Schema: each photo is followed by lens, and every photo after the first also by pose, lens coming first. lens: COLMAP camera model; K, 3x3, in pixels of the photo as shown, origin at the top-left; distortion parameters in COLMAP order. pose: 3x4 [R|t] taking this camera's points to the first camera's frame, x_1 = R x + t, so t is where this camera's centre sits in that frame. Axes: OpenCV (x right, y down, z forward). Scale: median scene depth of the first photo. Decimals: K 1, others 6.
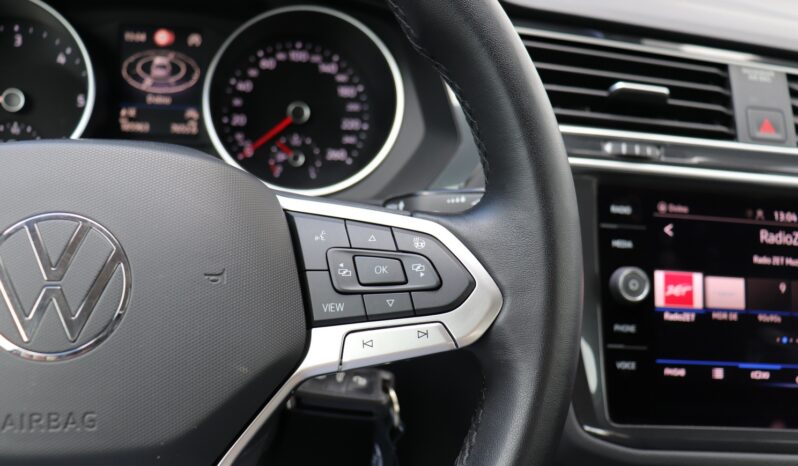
lens RADIAL K [[746.1, 0, 396.4], [0, 746.1, 225.5], [0, 0, 1]] dist [-0.071356, 0.000000]
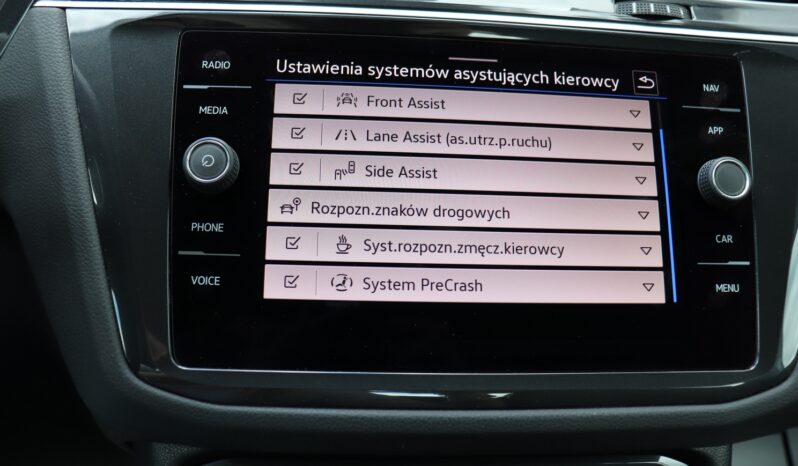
lens RADIAL K [[668.2, 0, 403.1], [0, 668.2, 219.1], [0, 0, 1]] dist [-0.166493, 0.129156]
pose [[0.998639, -0.045834, -0.024907, 0.485454], [0.044977, 0.998412, -0.033927, 0.154309], [0.026423, 0.032761, 0.999114, 0.379427]]
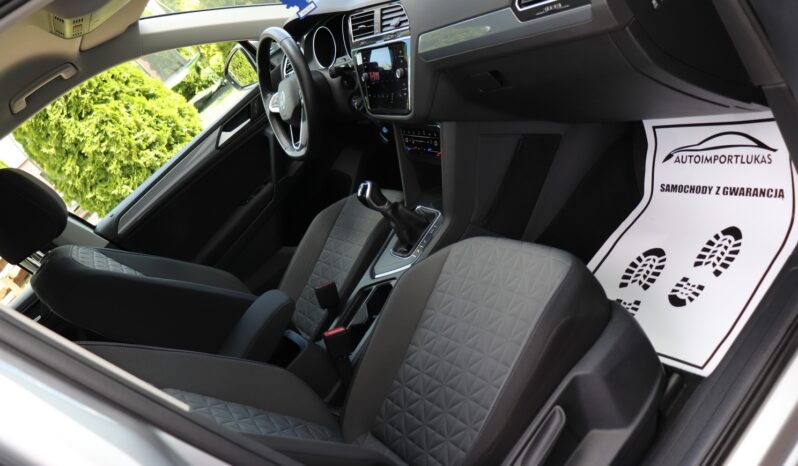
lens RADIAL K [[668.2, 0, 385.3], [0, 668.2, 226.3], [0, 0, 1]] dist [-0.166493, 0.129156]
pose [[0.260032, 0.142140, -0.955081, 3.941554], [0.312987, 0.923297, 0.222624, 0.057167], [0.913467, -0.356817, 0.195599, 0.053405]]
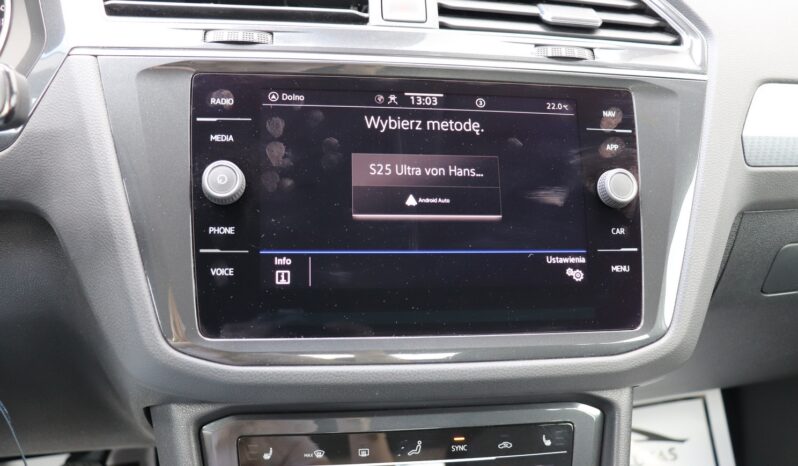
lens RADIAL K [[668.2, 0, 401.3], [0, 668.2, 227.4], [0, 0, 1]] dist [-0.166493, 0.129156]
pose [[0.996650, -0.064673, 0.050061, 0.464005], [0.064799, 0.997898, -0.000897, 0.144251], [-0.049898, 0.004138, 0.998746, 0.194541]]
